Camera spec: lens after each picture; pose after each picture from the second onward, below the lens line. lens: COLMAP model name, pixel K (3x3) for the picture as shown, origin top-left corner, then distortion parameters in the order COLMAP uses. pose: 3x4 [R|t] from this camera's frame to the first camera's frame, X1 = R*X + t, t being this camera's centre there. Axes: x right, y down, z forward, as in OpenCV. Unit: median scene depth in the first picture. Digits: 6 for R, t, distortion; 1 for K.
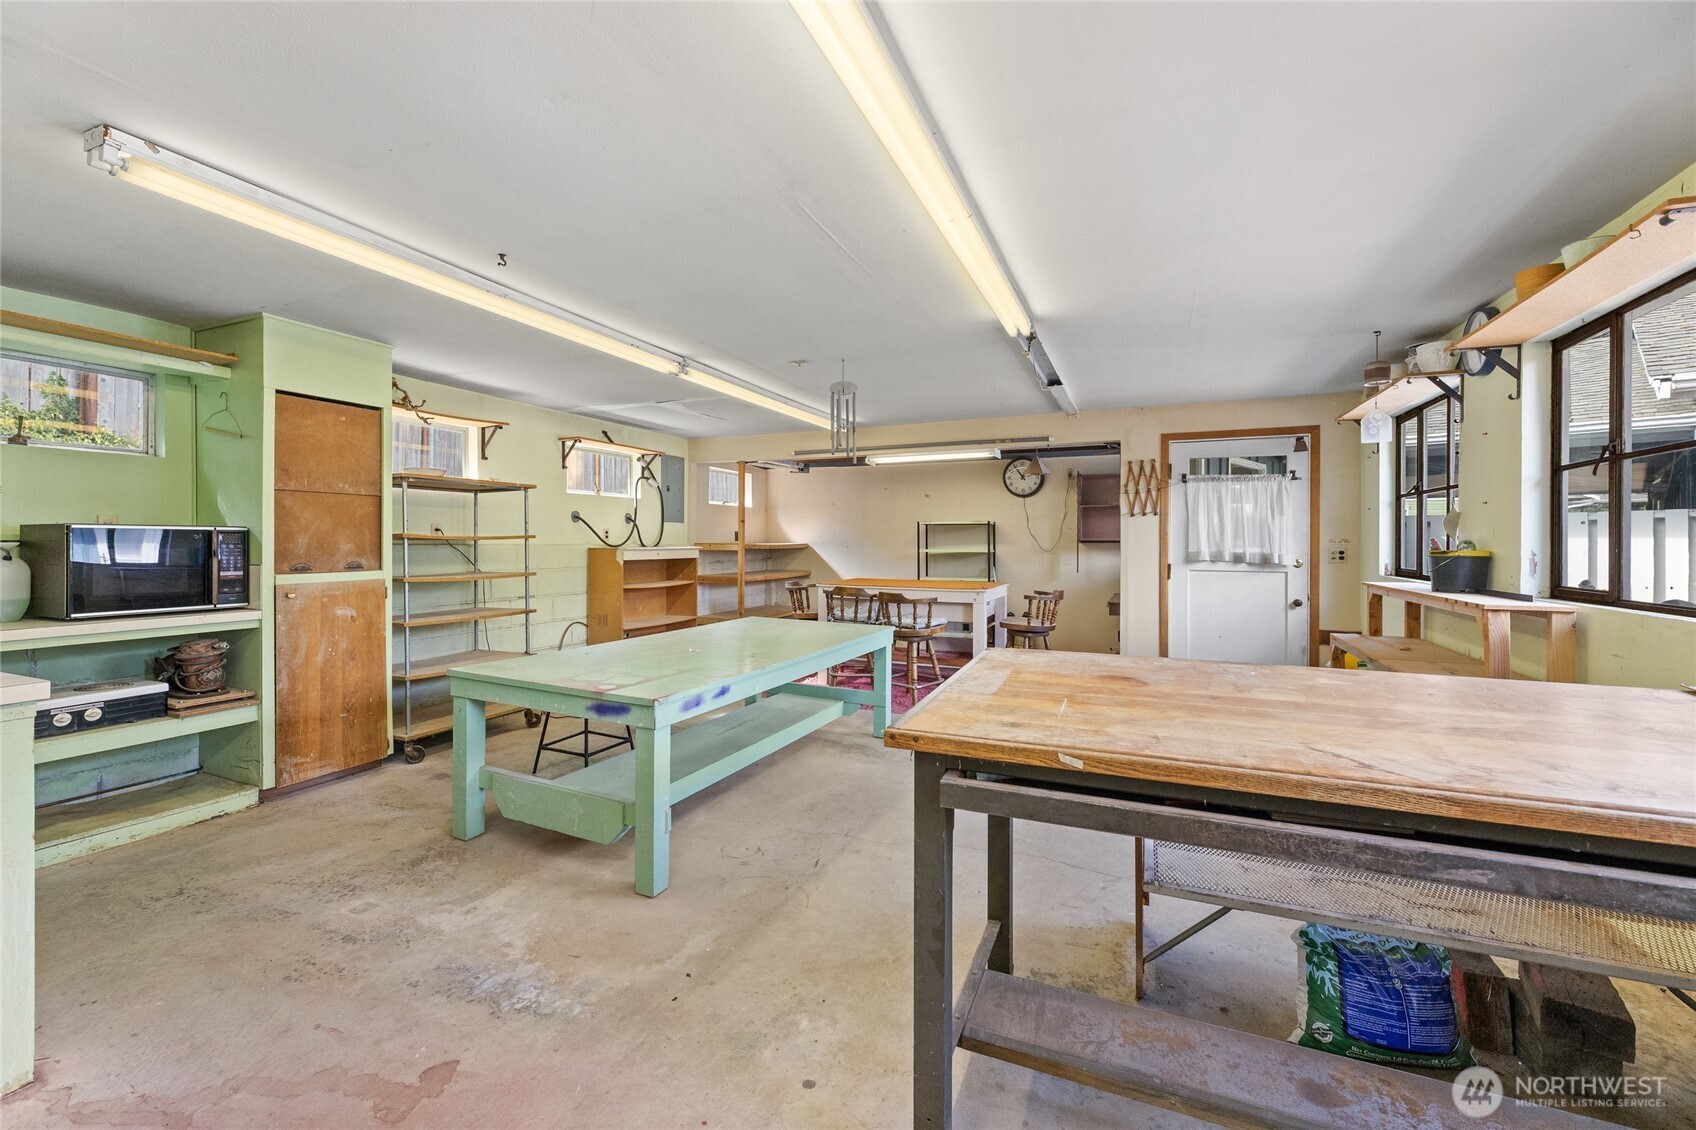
lens RADIAL K [[675.7, 0, 847.8], [0, 675.7, 547.8], [0, 0, 1]] dist [0.004595, 0.000133]
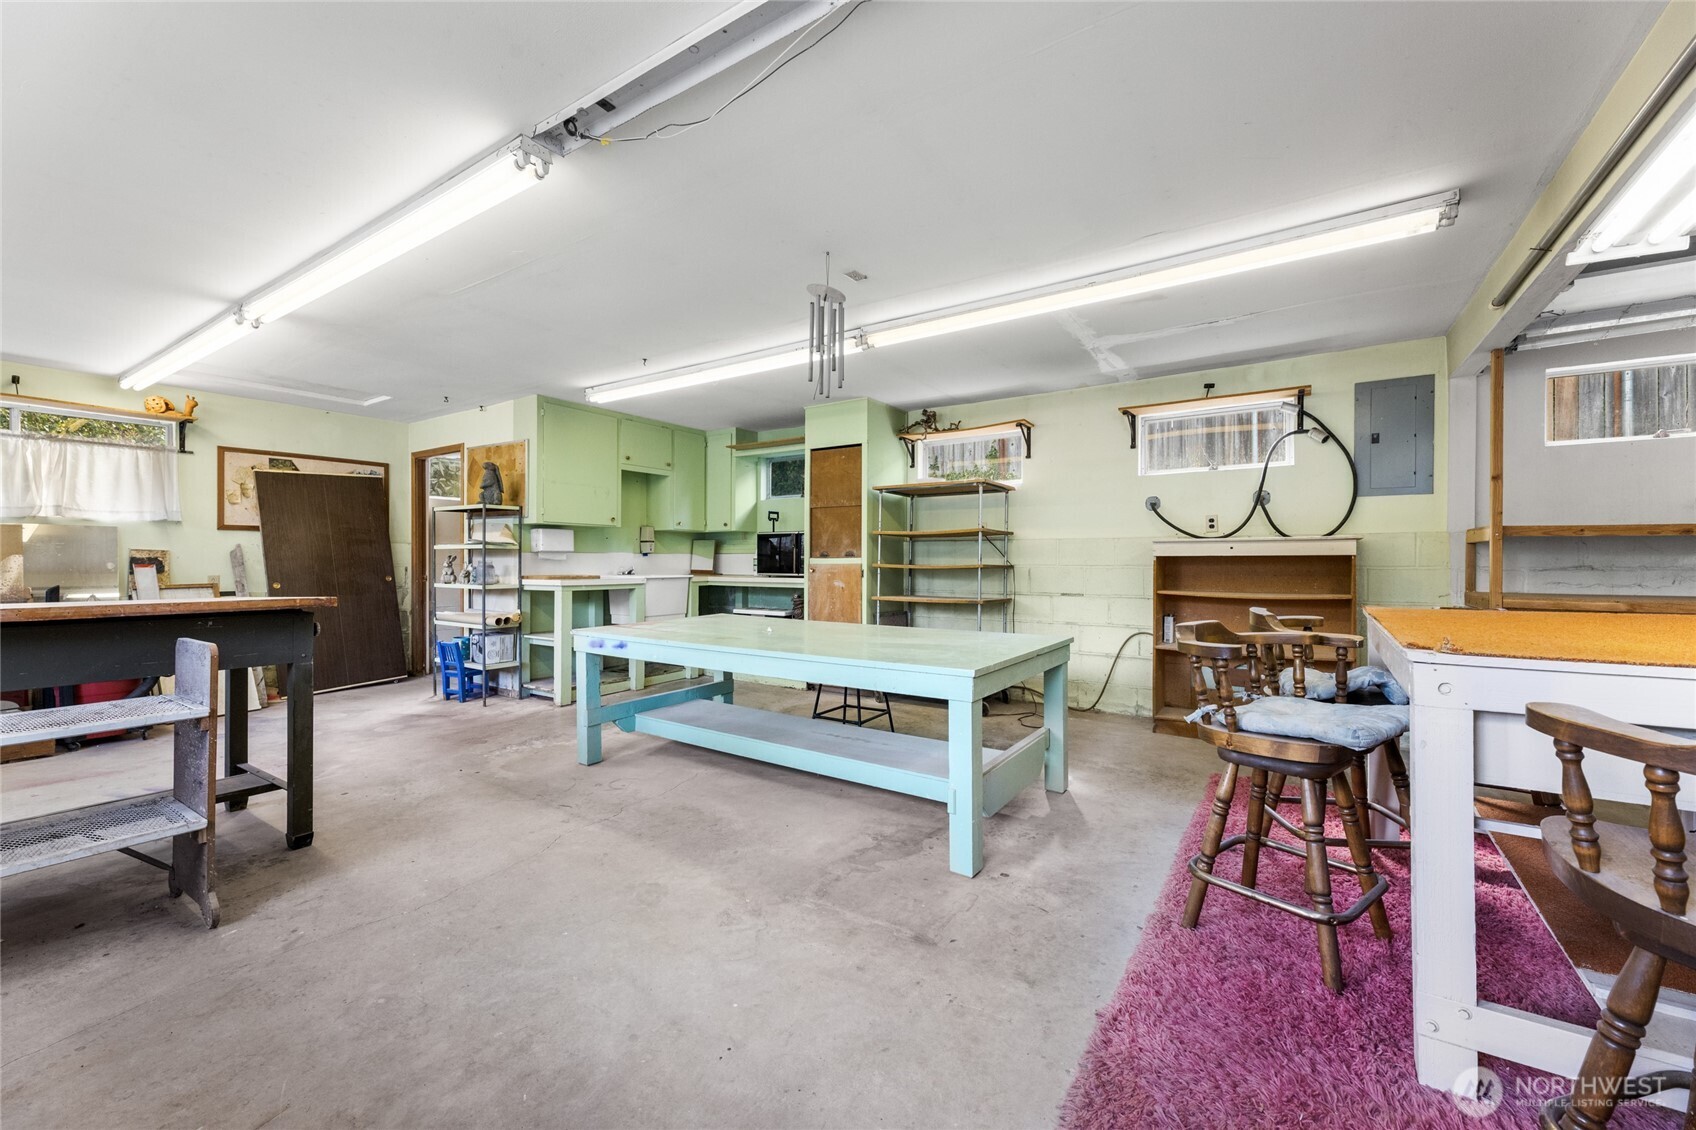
lens RADIAL K [[675.7, 0, 847.3], [0, 675.7, 565.7], [0, 0, 1]] dist [0.004595, 0.000133]
pose [[-0.165877, 0.002315, -0.986144, 0.798141], [-0.008209, 0.999959, 0.003728, 0.049840], [0.986112, 0.008714, -0.165851, 1.338301]]
